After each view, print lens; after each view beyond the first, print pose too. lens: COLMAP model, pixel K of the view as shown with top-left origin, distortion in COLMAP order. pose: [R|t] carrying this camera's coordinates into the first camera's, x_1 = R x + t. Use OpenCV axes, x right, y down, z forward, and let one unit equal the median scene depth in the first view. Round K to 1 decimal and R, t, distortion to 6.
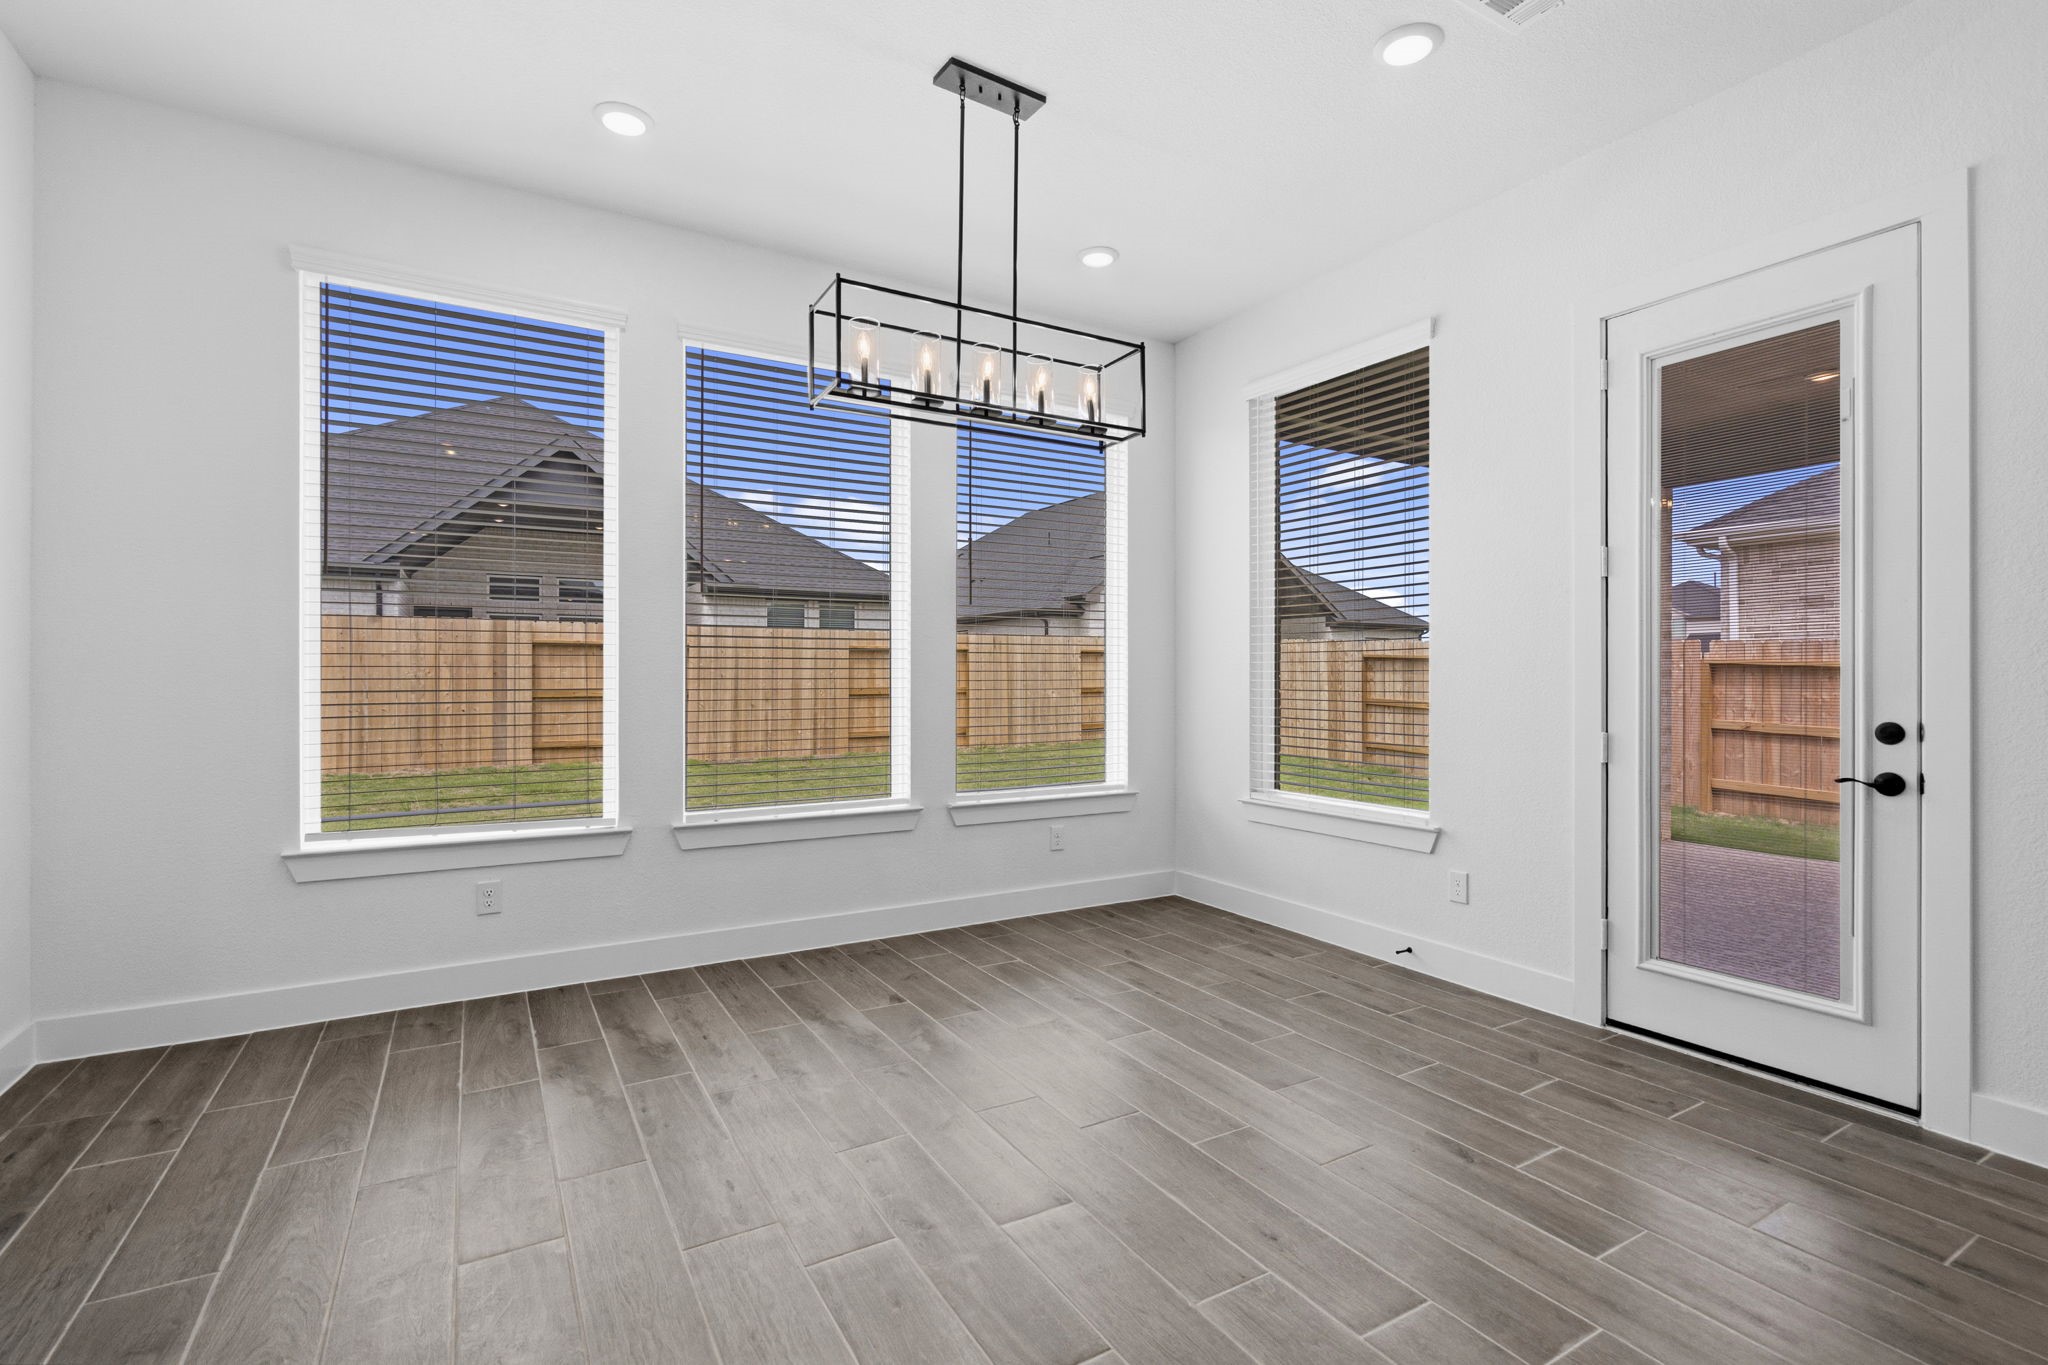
lens RADIAL K [[939.5, 0, 1016.6], [0, 939.5, 681.5], [0, 0, 1]] dist [0.004435, 0.001013]
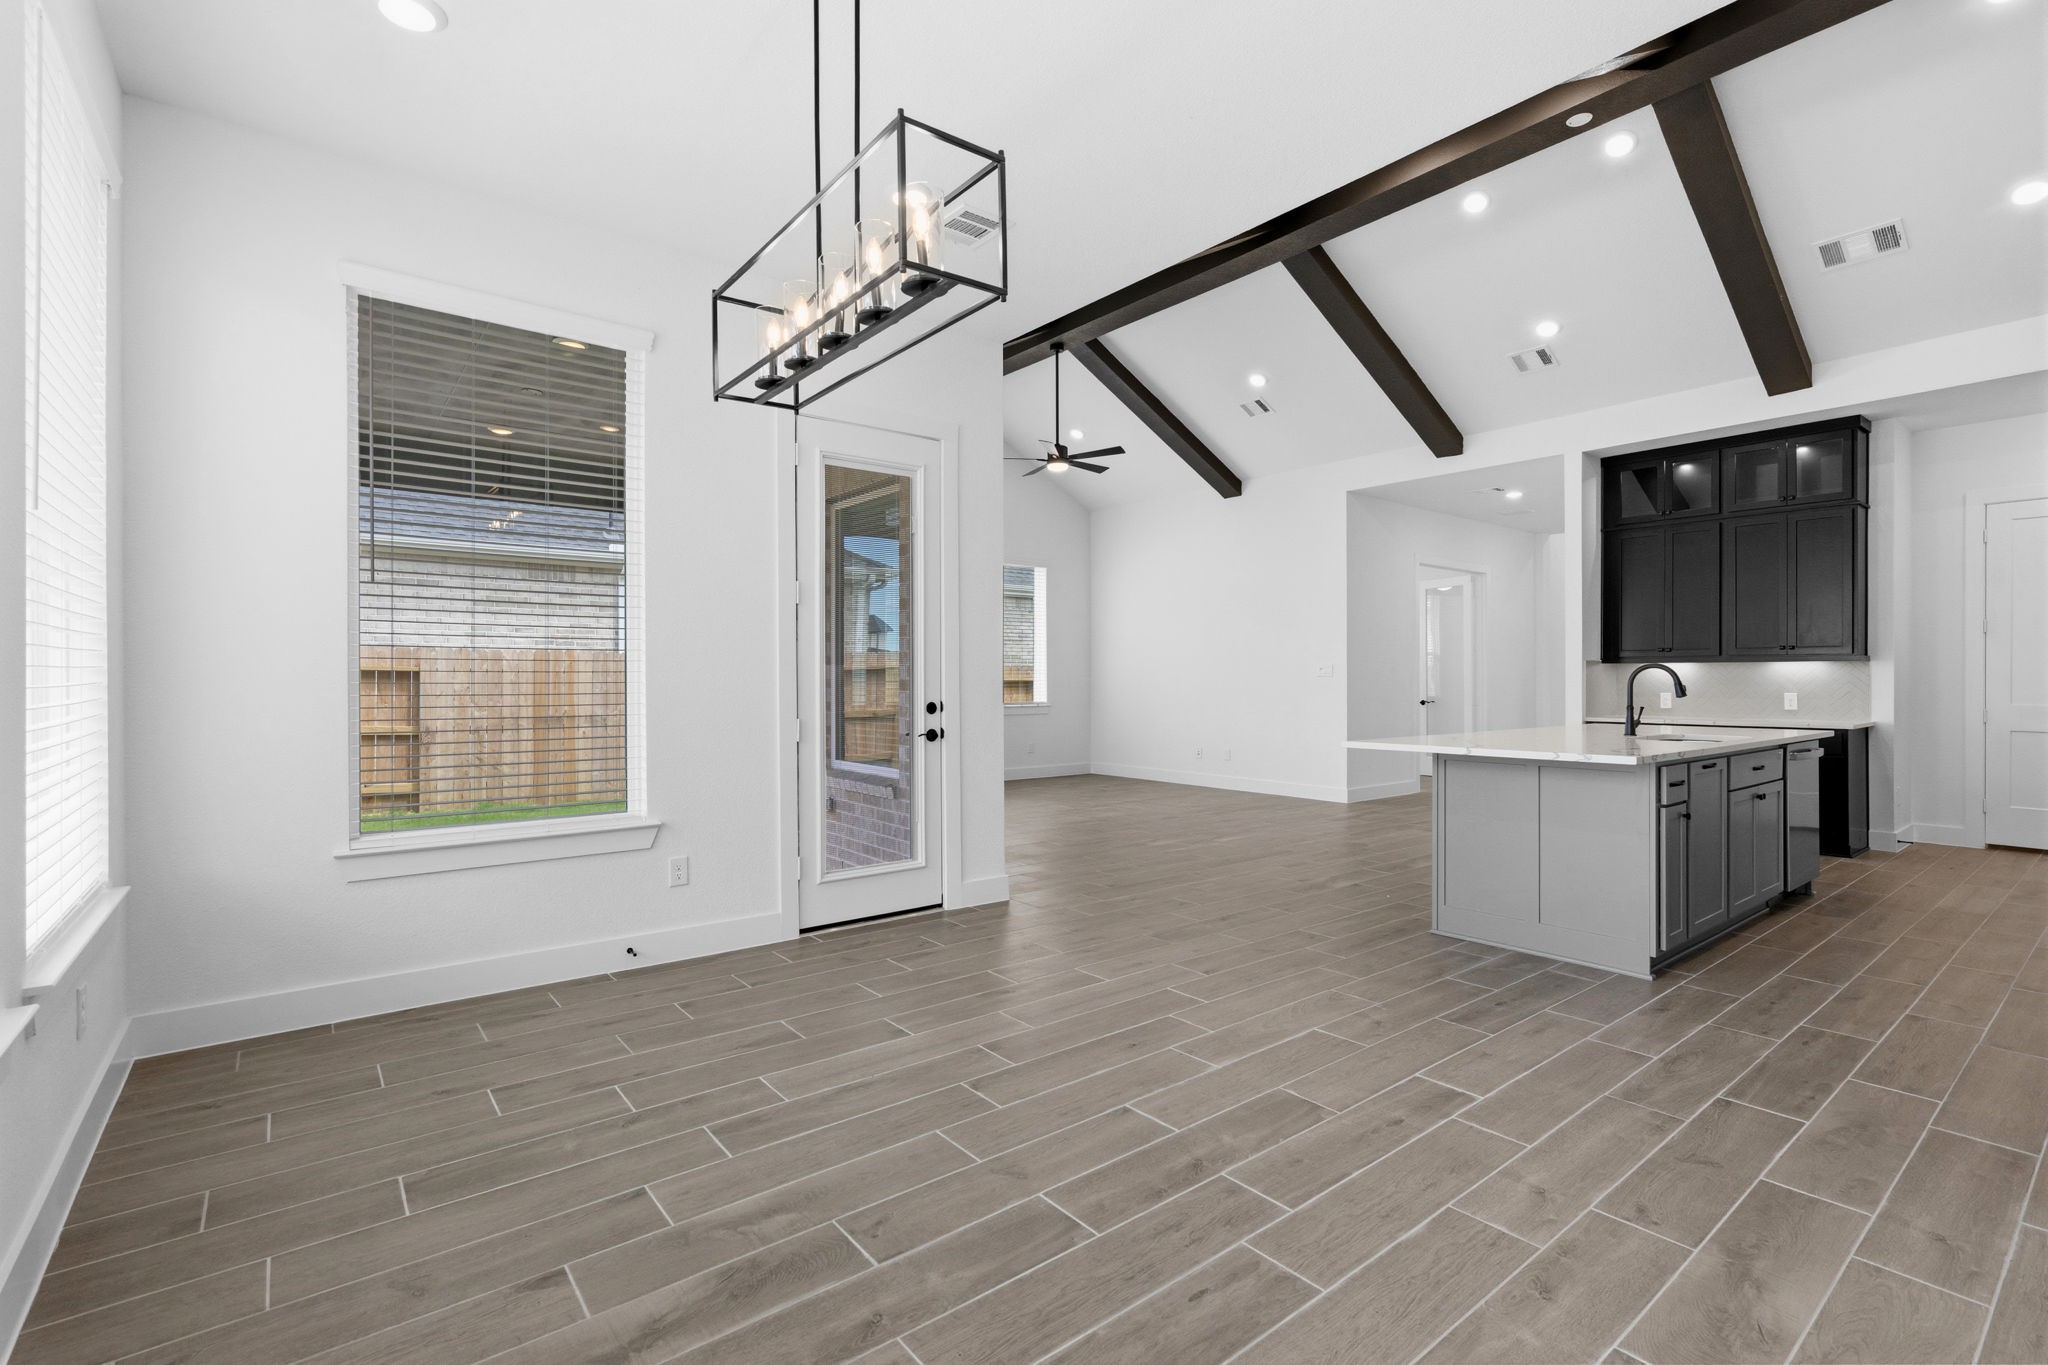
lens RADIAL K [[939.5, 0, 1016.9], [0, 939.5, 680.8], [0, 0, 1]] dist [0.004435, 0.001013]
pose [[-0.147167, -0.000580, 0.989111, -0.758720], [0.006165, 0.999980, 0.001503, -0.000776], [-0.989092, 0.006319, -0.147161, 0.886760]]
